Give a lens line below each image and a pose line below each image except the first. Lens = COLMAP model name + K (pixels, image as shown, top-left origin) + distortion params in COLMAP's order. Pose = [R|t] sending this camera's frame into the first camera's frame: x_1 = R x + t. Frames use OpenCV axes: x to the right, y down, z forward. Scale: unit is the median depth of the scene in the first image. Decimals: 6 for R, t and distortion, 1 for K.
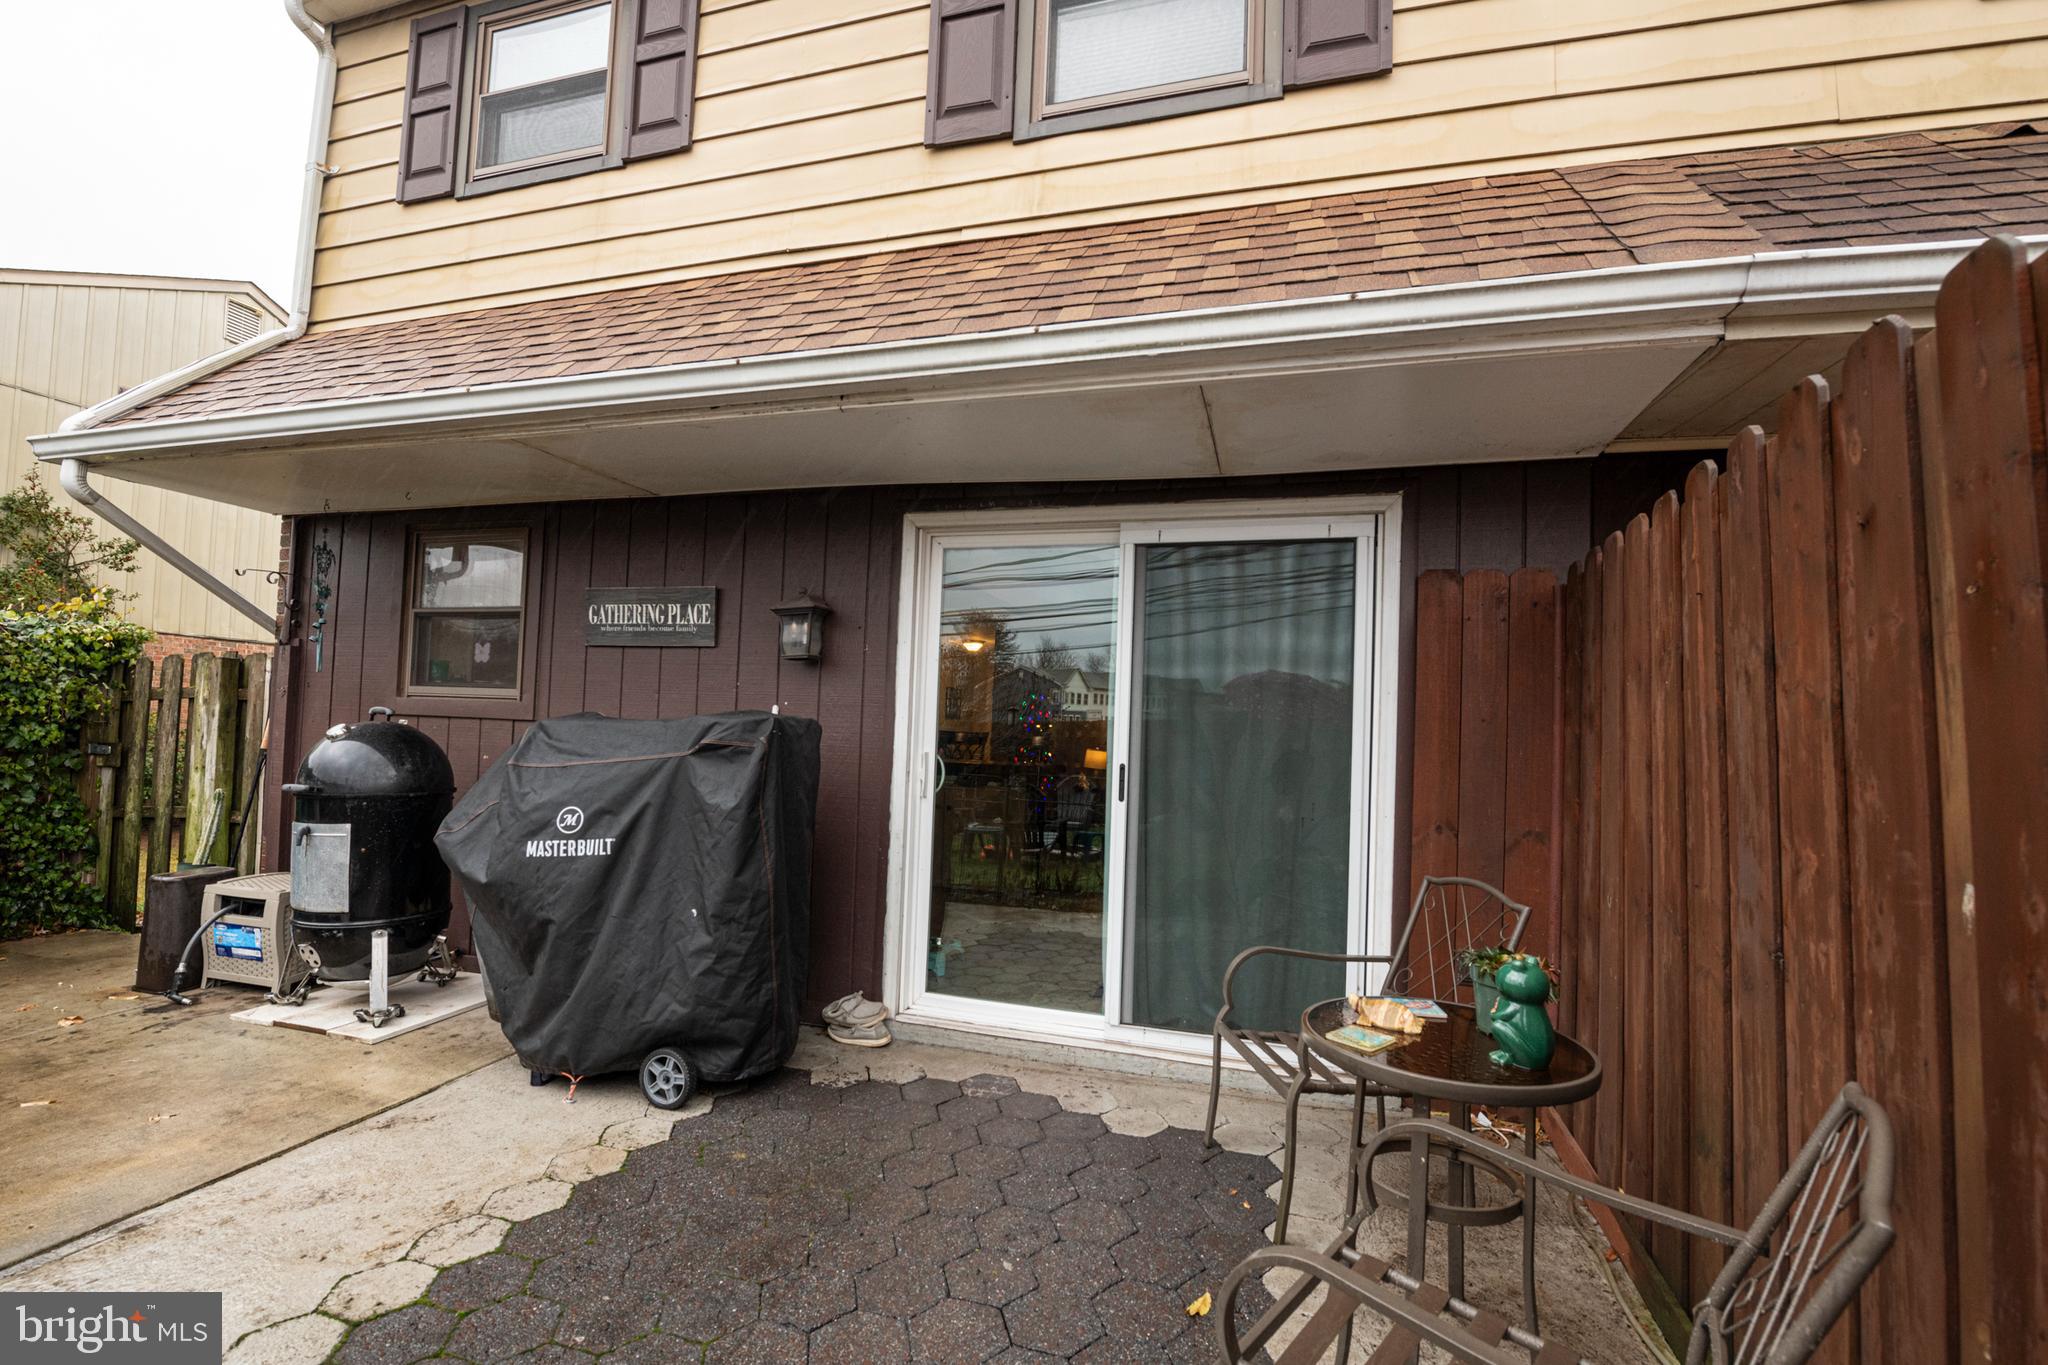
lens RADIAL K [[896.0, 0, 1024.1], [0, 896.0, 709.7], [0, 0, 1]] dist [-0.016280, -0.000557]
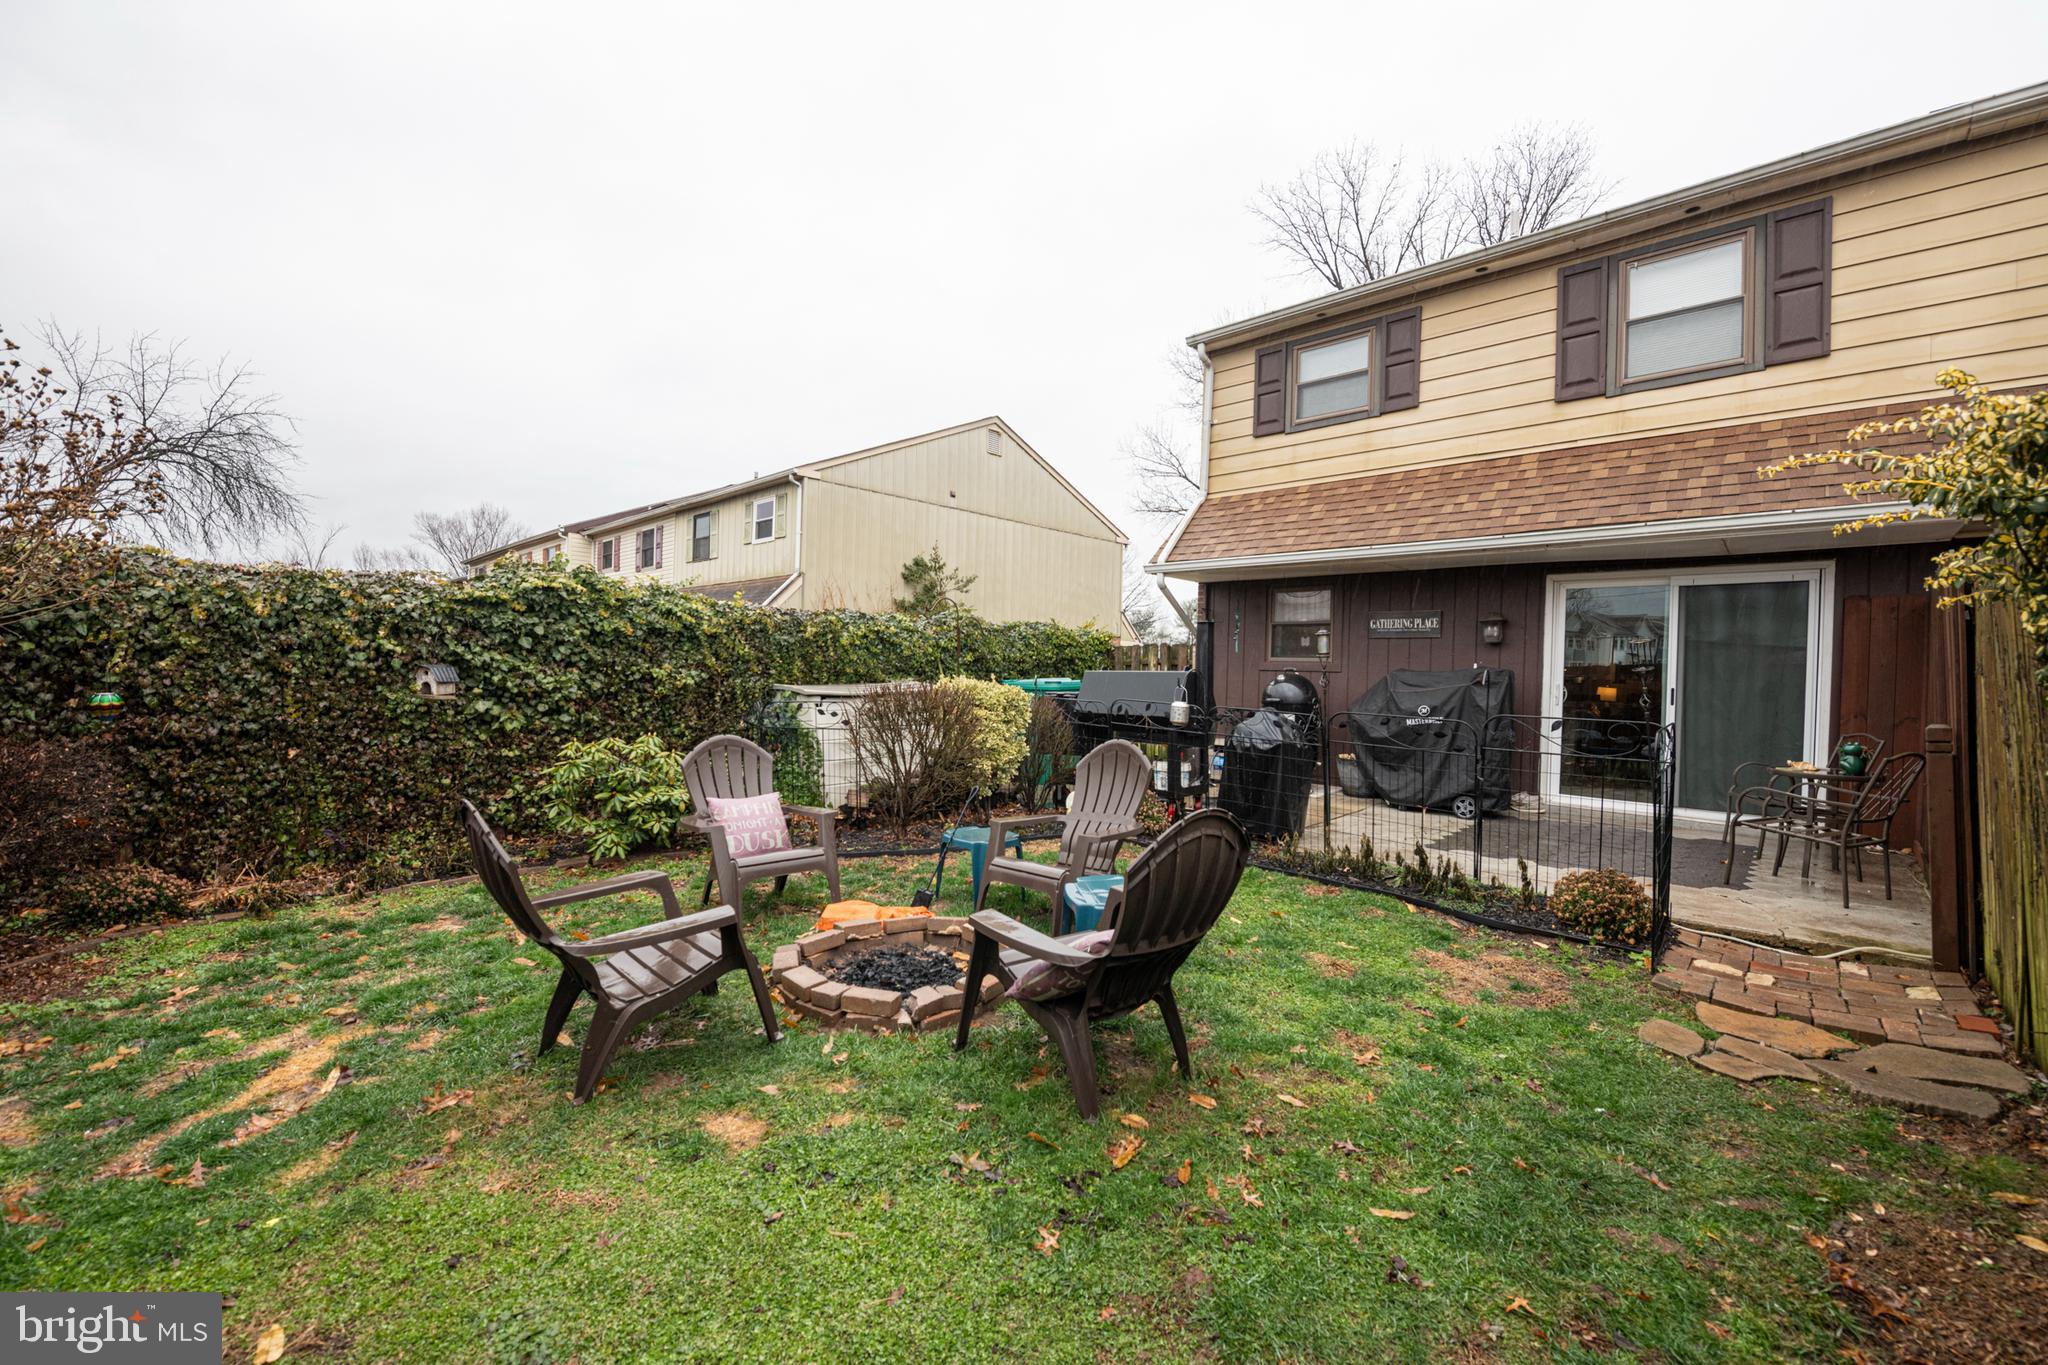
lens RADIAL K [[829.4, 0, 1044.6], [0, 829.4, 680.4], [0, 0, 1]] dist [-0.001797, -0.002285]
pose [[0.902811, -0.012555, -0.429855, -0.380228], [0.026166, 0.999325, 0.025768, -0.046386], [0.429242, -0.034511, 0.902530, -1.390181]]
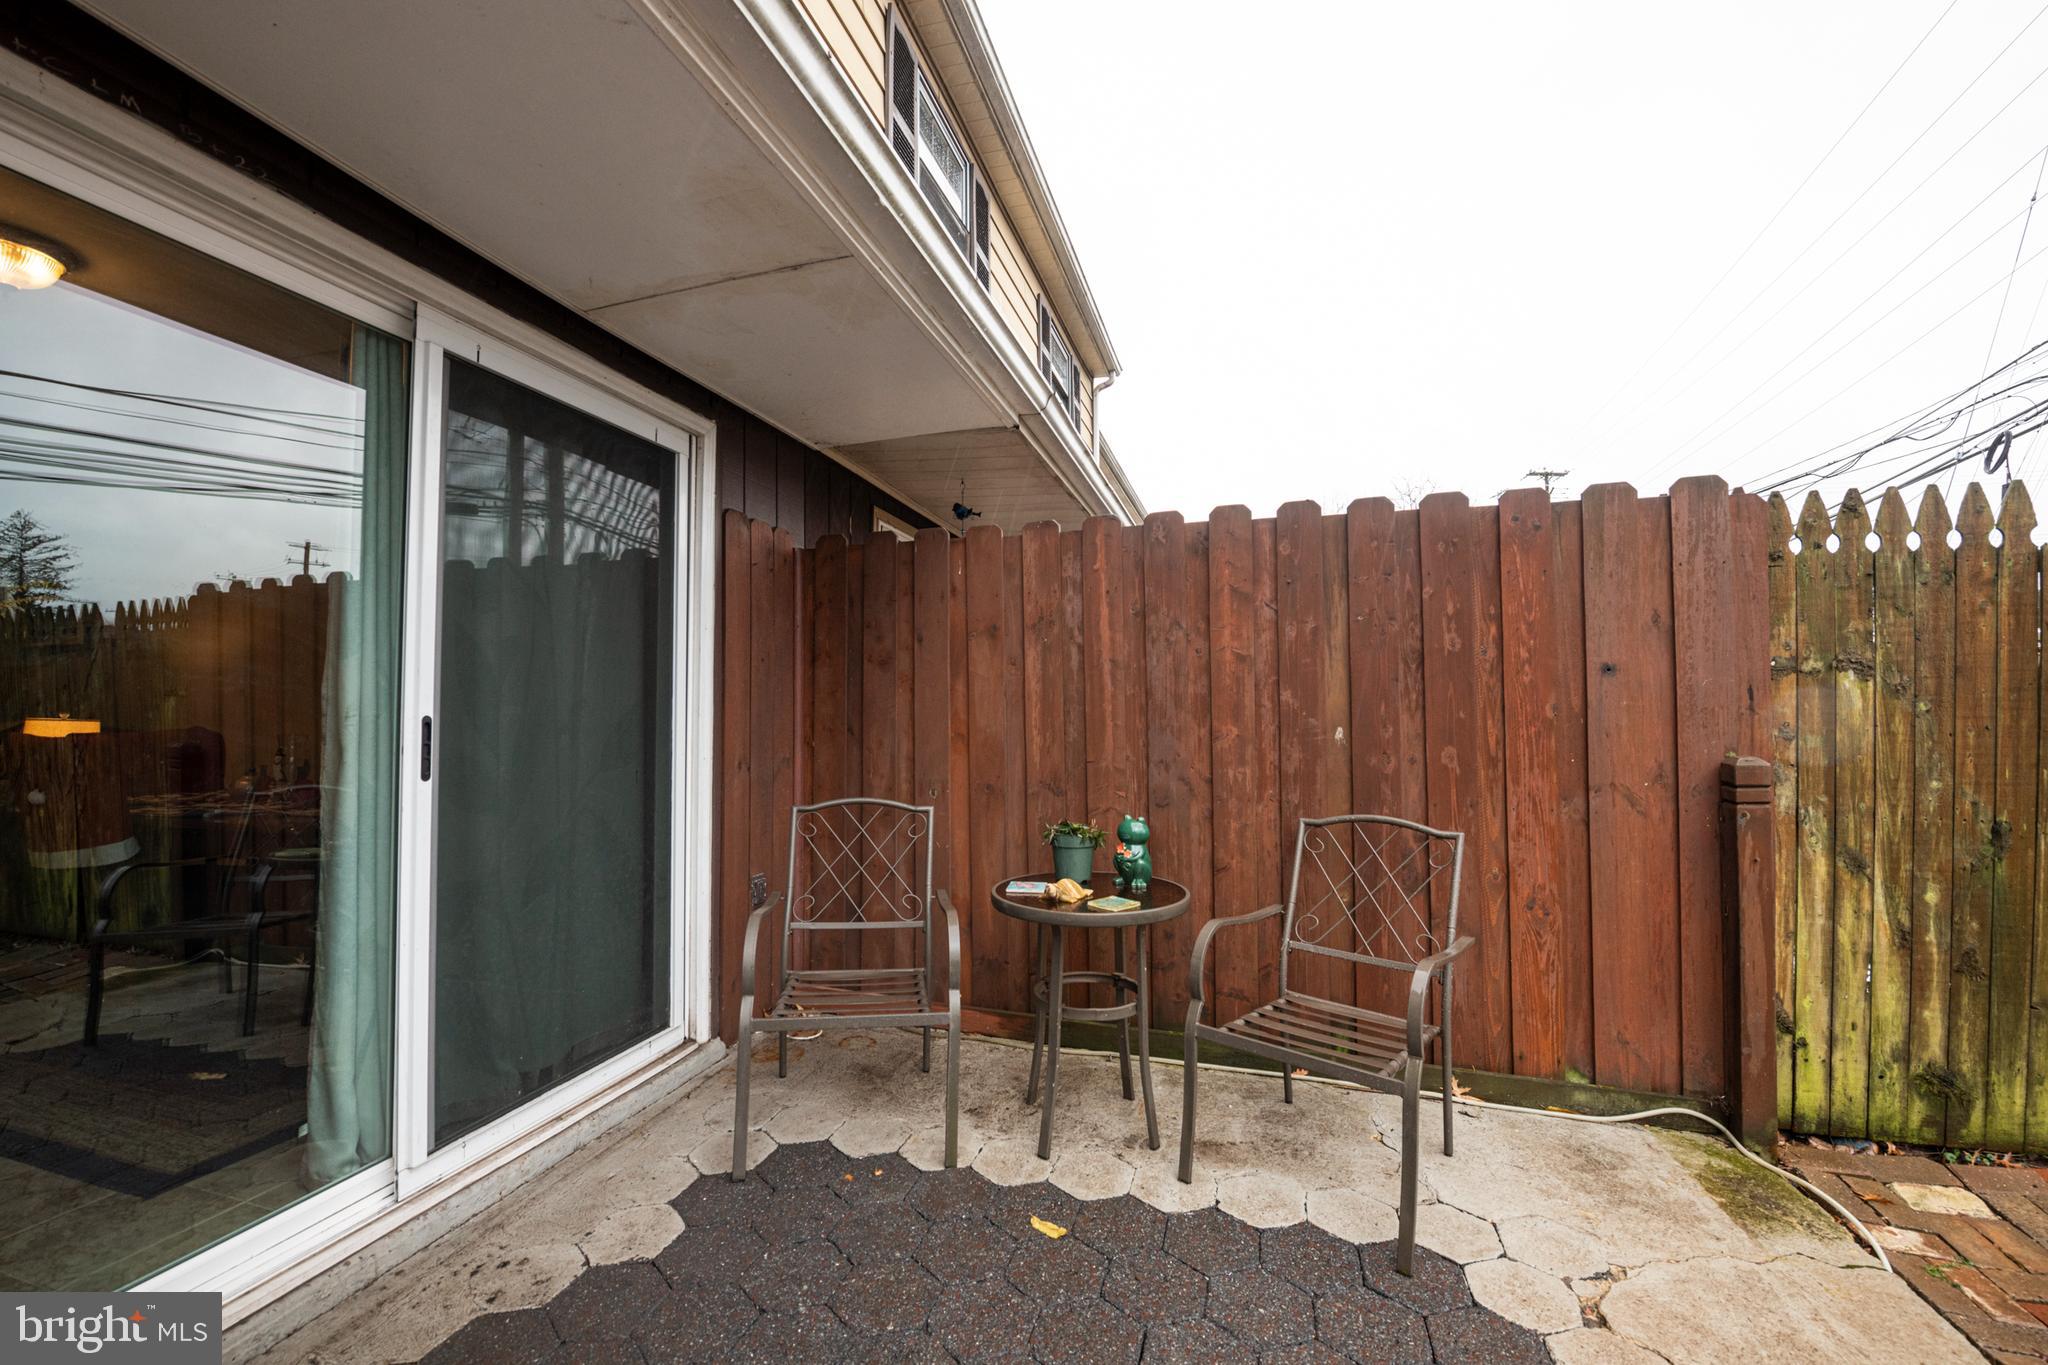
lens RADIAL K [[829.4, 0, 1029.3], [0, 829.4, 690.1], [0, 0, 1]] dist [-0.001797, -0.002285]
pose [[-0.041704, -0.008198, 0.999096, -0.418312], [-0.031173, 0.999490, 0.006900, 0.025078], [-0.998644, -0.030857, -0.041939, 0.593049]]
